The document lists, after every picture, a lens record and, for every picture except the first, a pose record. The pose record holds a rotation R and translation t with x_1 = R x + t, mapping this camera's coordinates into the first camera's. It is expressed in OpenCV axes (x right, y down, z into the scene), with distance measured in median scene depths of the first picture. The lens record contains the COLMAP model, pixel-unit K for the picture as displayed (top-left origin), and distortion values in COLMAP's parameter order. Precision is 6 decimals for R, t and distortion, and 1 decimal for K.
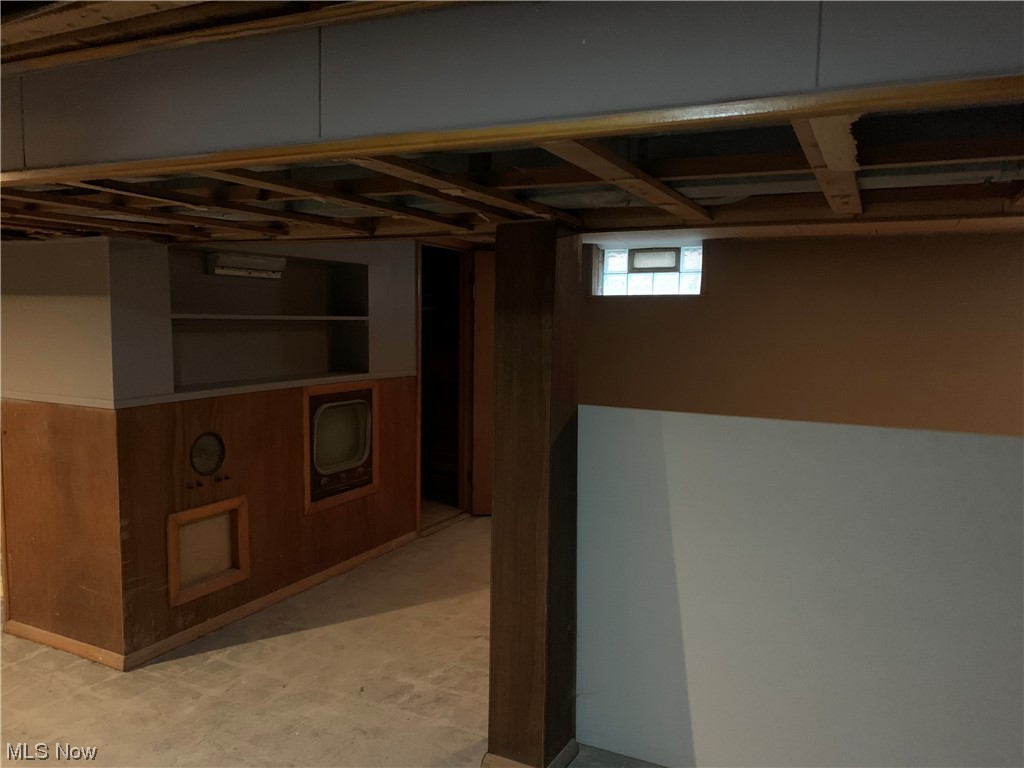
lens RADIAL K [[780.1, 0, 507.3], [0, 780.1, 393.2], [0, 0, 1]] dist [0.042552, -0.033992]
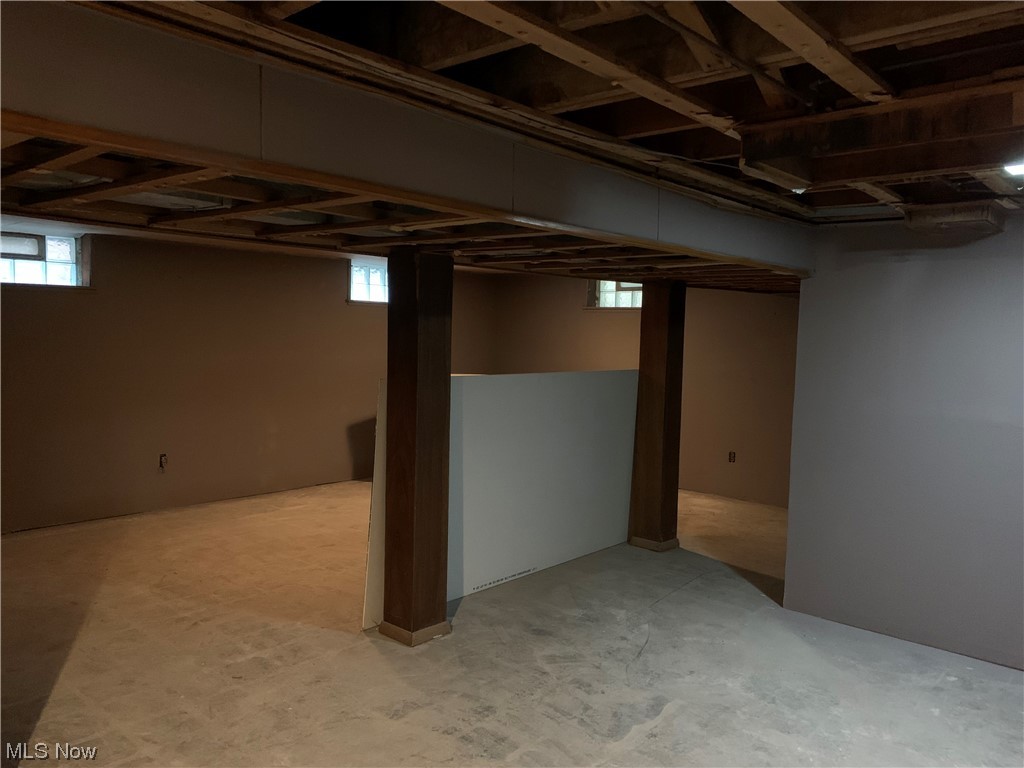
lens RADIAL K [[780.1, 0, 508.2], [0, 780.1, 378.0], [0, 0, 1]] dist [0.042552, -0.033992]
pose [[0.246884, -0.060604, 0.967148, -0.946773], [0.066816, 0.996732, 0.045402, -0.028514], [-0.966739, 0.053411, 0.250127, 0.345254]]
